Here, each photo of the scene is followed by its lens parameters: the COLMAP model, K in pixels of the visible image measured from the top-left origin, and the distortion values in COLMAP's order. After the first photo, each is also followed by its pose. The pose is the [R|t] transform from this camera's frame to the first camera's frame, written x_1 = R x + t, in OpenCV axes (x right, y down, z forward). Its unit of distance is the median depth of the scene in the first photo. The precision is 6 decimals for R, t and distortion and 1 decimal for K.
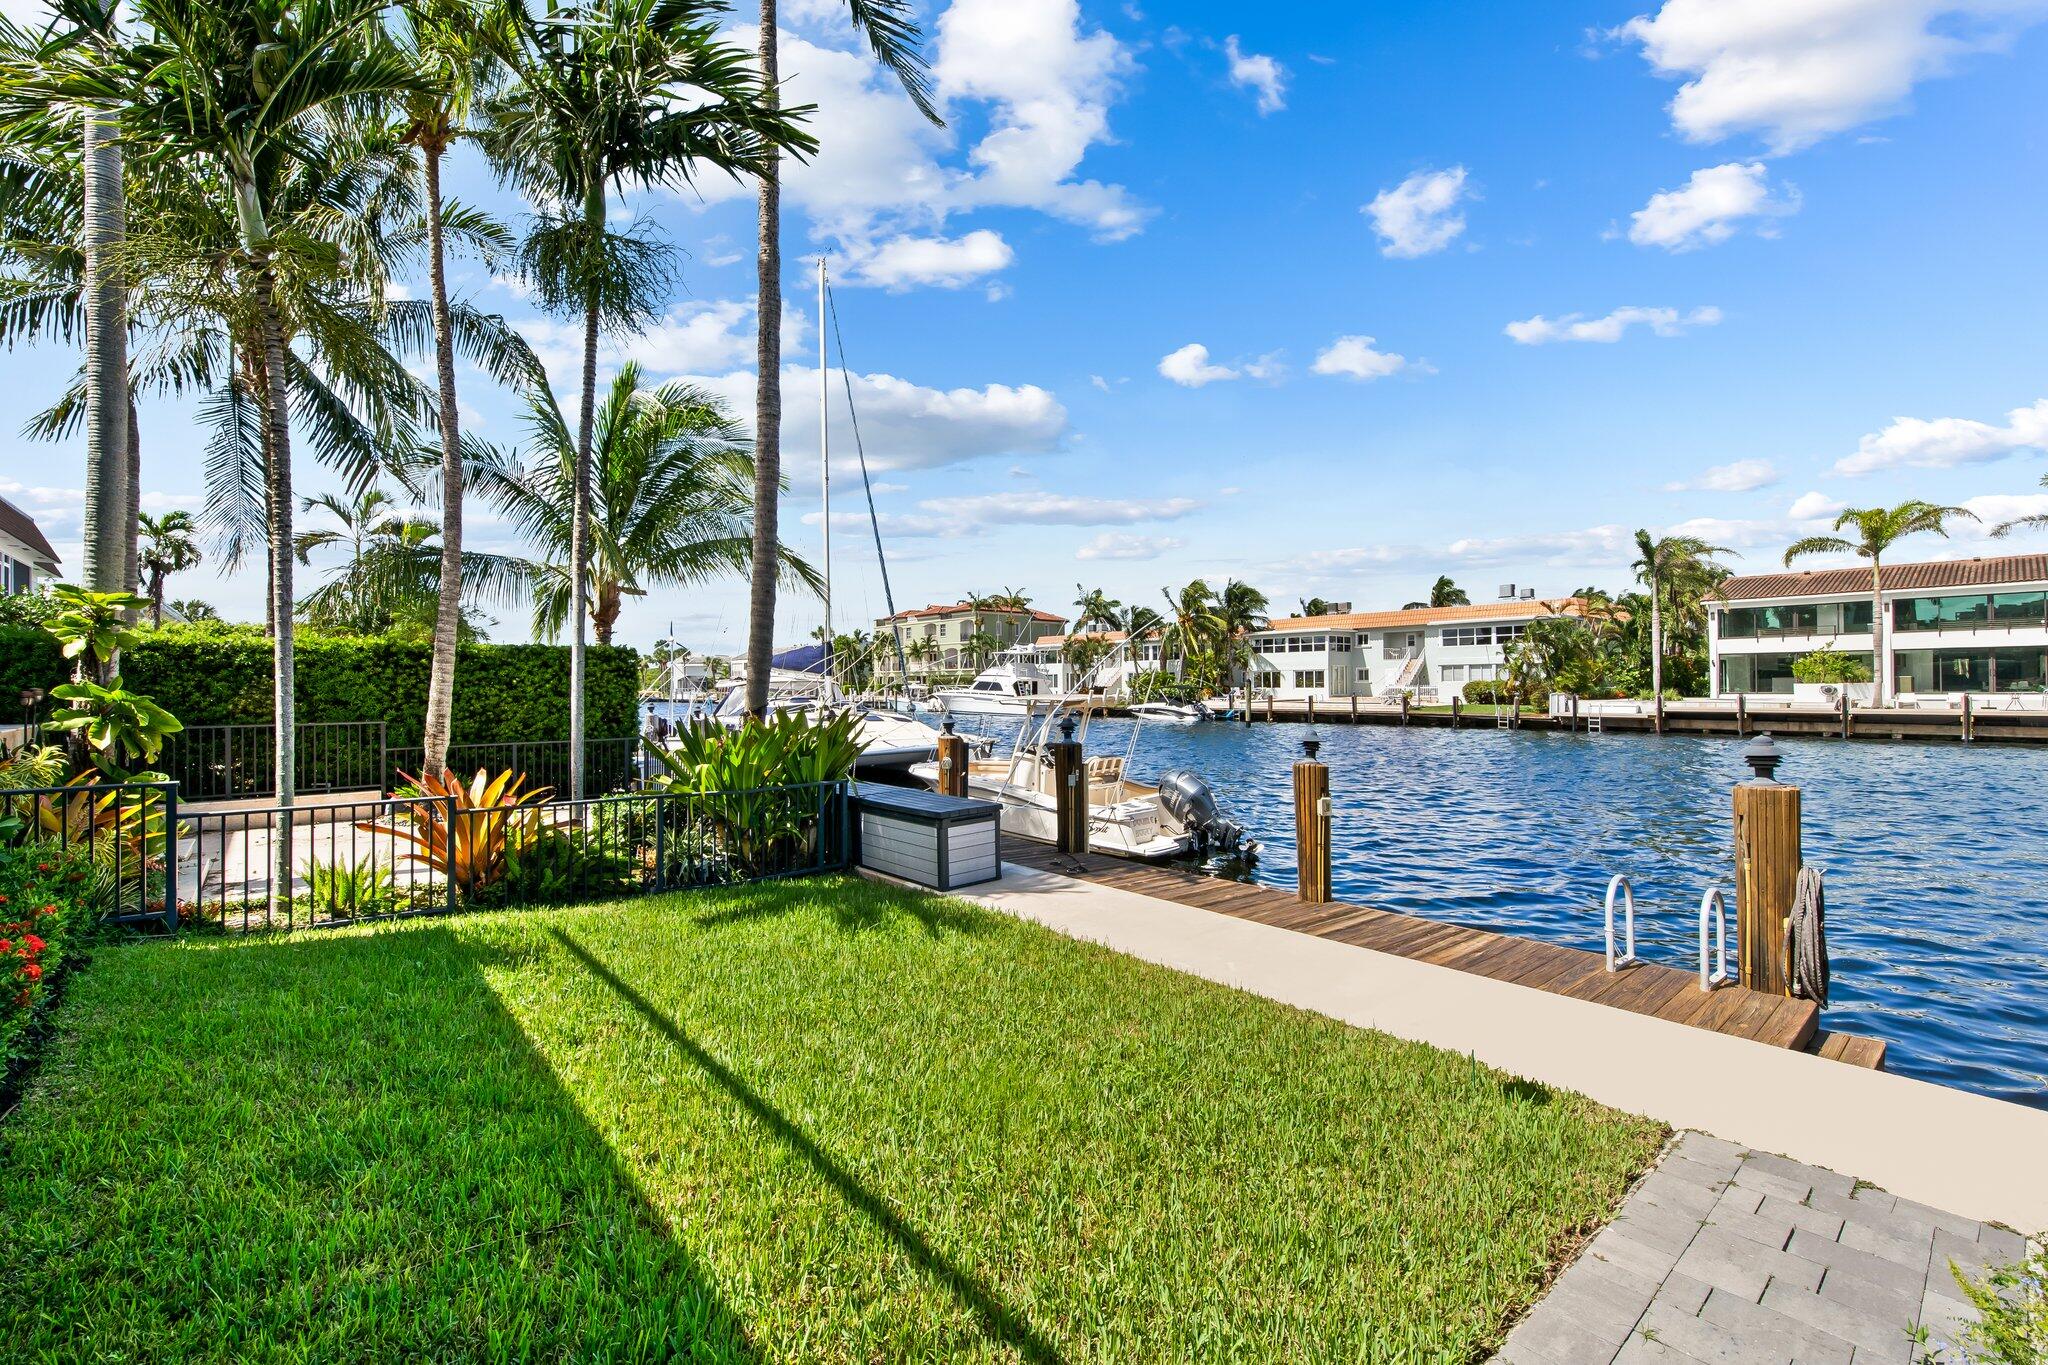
lens RADIAL K [[864.7, 0, 1024.0], [0, 864.7, 682.5], [0, 0, 1]] dist [0.001958, 0.000152]
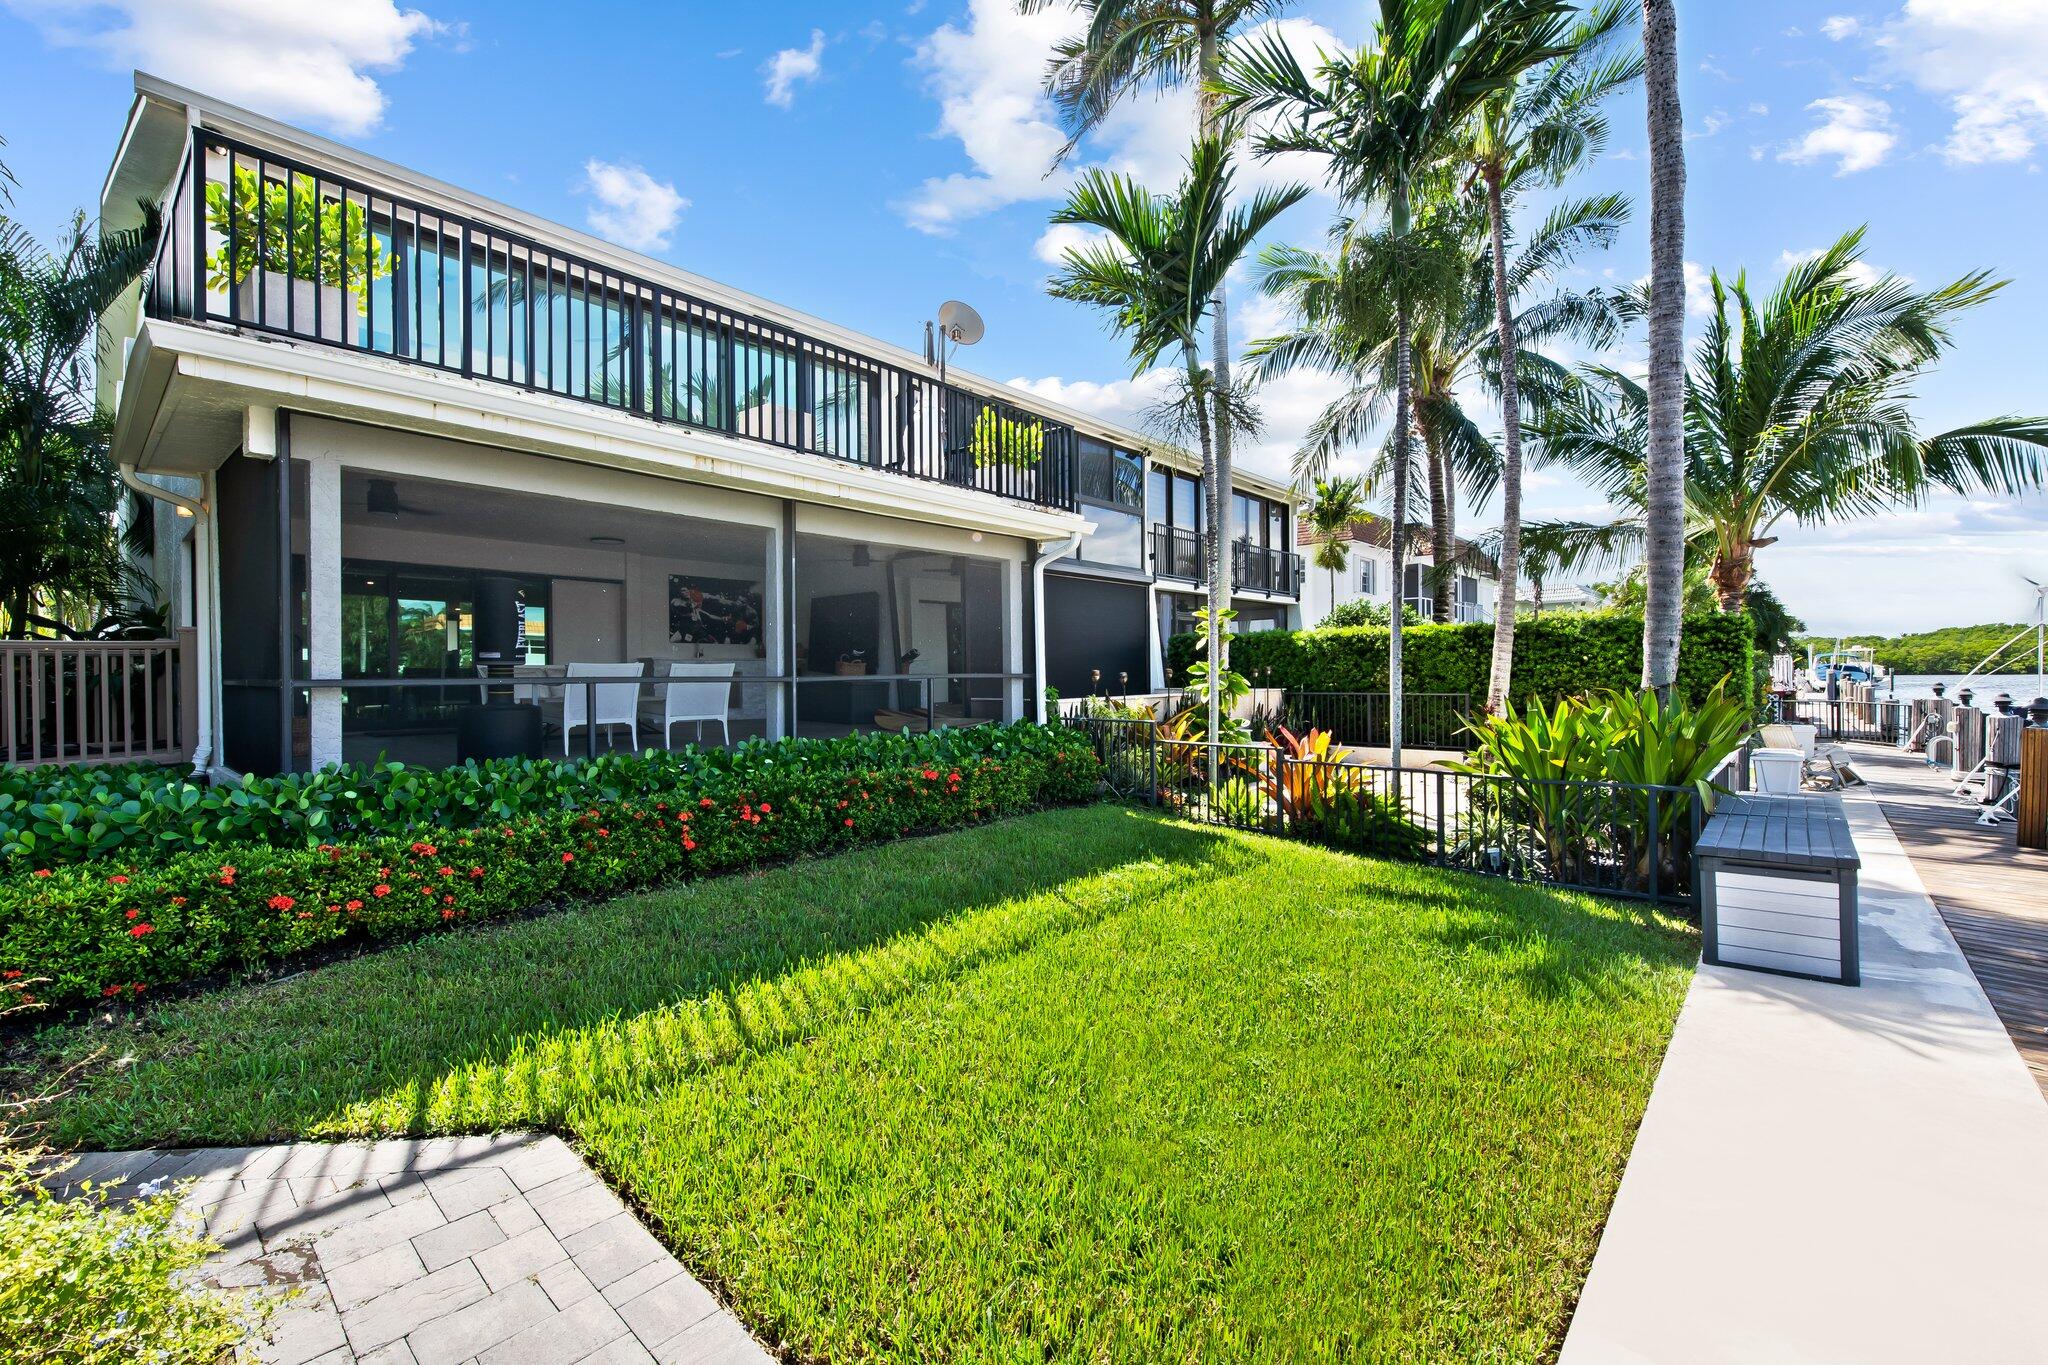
lens RADIAL K [[864.7, 0, 1024.0], [0, 864.7, 682.5], [0, 0, 1]] dist [0.001958, 0.000152]
pose [[0.110446, 0.014805, -0.993772, 0.364188], [0.012957, 0.999783, 0.016335, 0.002766], [0.993798, -0.014681, 0.110230, 0.273798]]
